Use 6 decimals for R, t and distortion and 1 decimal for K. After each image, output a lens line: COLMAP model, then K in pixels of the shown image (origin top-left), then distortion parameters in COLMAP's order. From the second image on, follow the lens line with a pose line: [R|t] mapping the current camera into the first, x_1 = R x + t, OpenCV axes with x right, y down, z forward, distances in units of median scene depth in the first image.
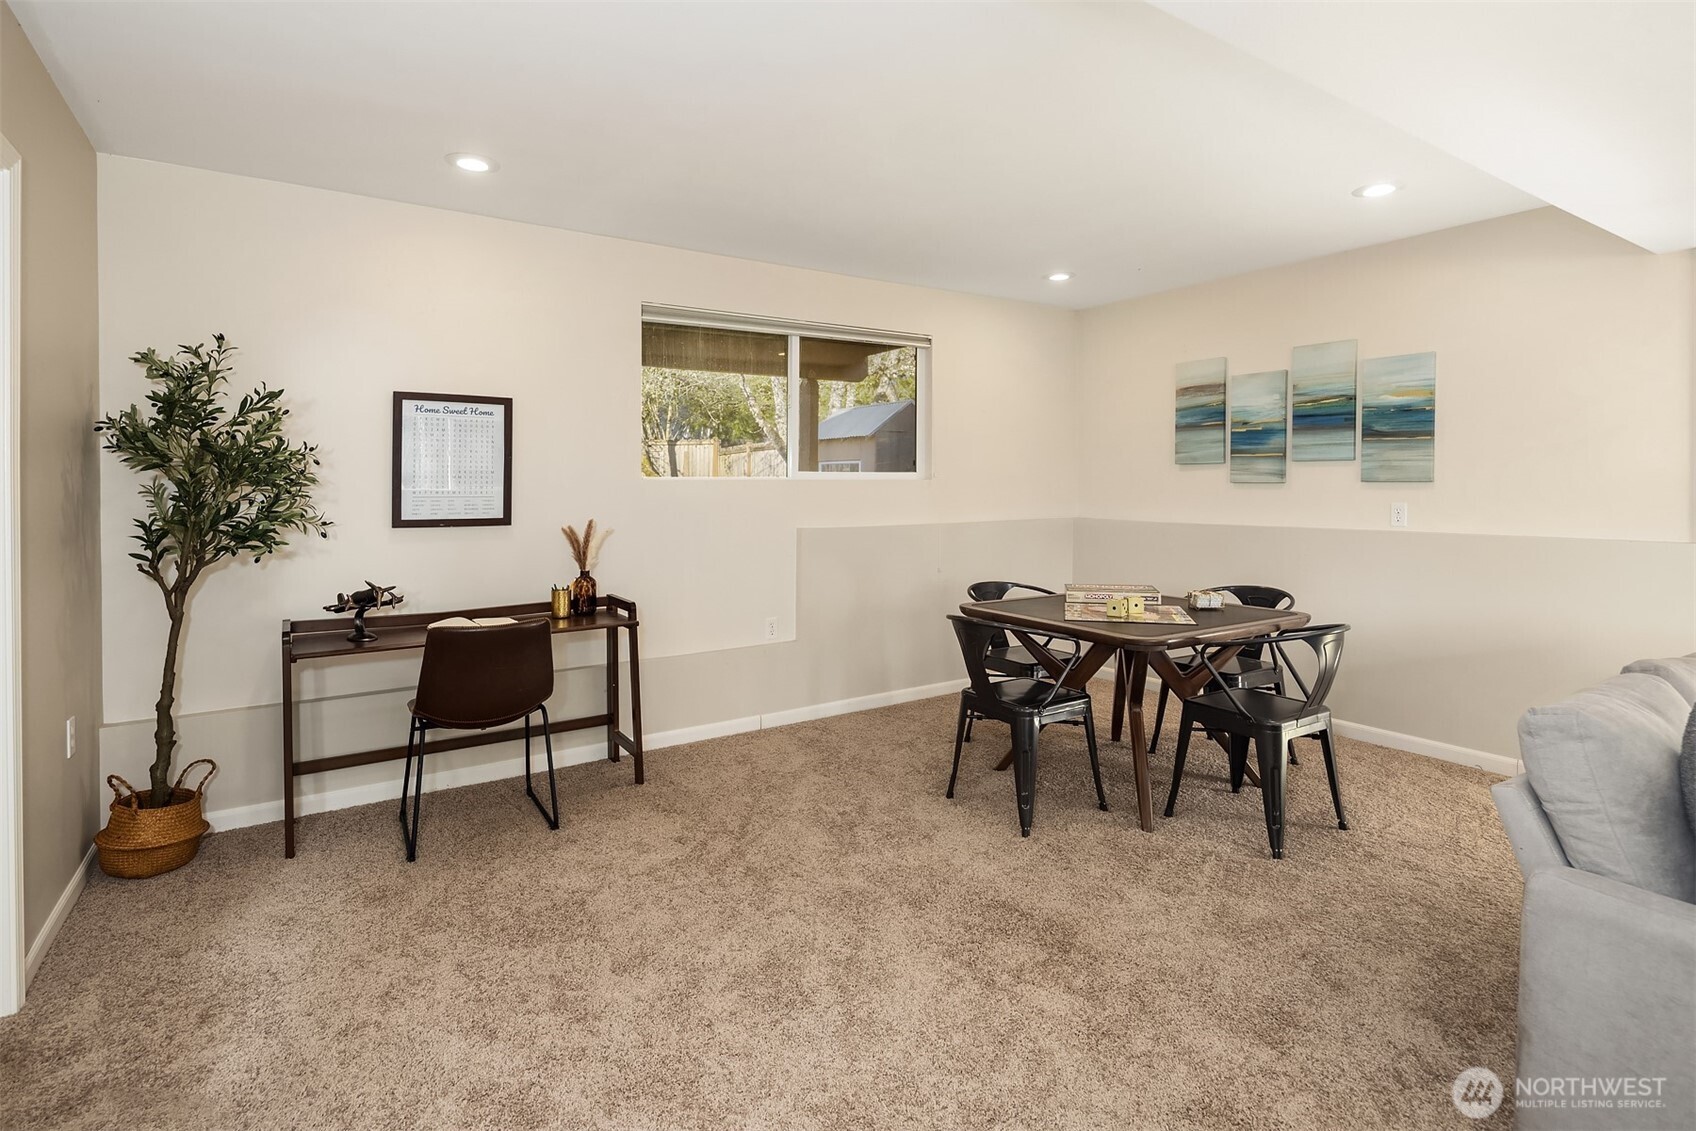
lens RADIAL K [[822.3, 0, 845.7], [0, 822.3, 538.2], [0, 0, 1]] dist [0.000095, -0.000428]
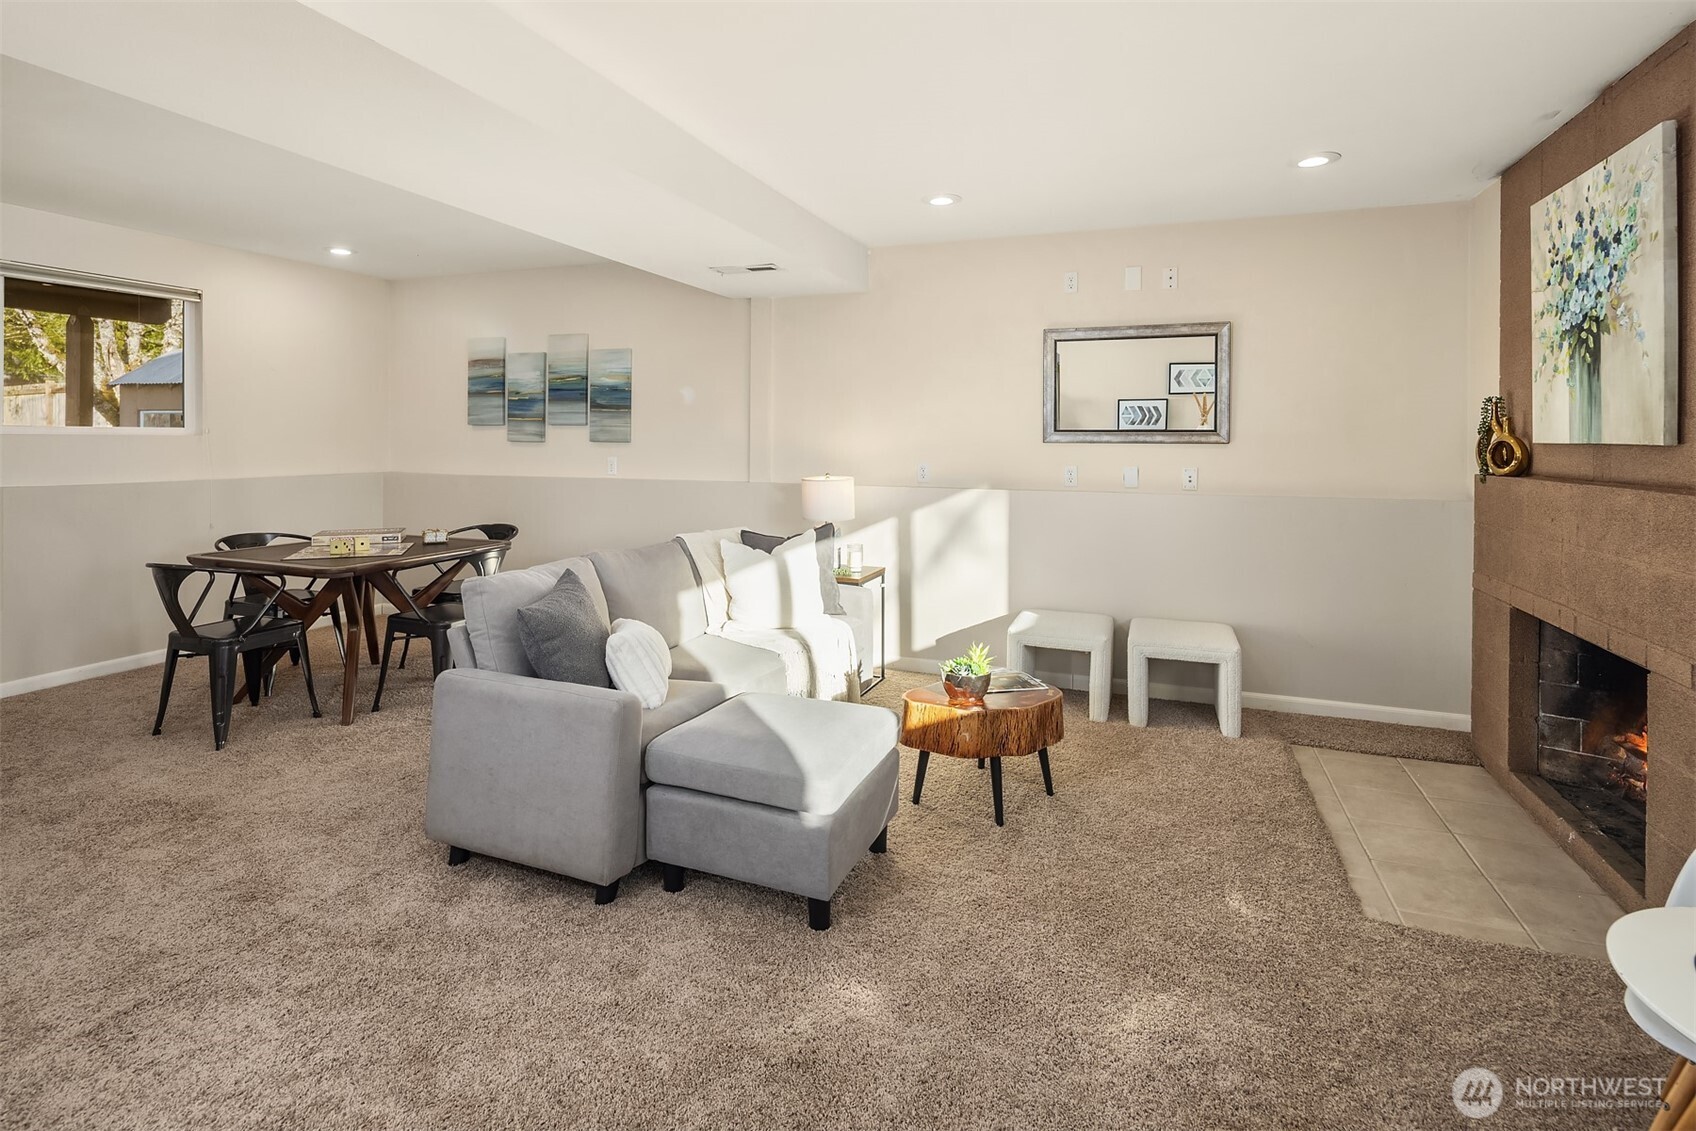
lens RADIAL K [[827.6, 0, 841.0], [0, 827.6, 460.2], [0, 0, 1]] dist [-0.000555, 0.000130]
pose [[0.813074, -0.006379, 0.582125, 0.173893], [0.028245, 0.999195, -0.028501, 0.010969], [-0.581475, 0.039616, 0.812599, -0.313116]]
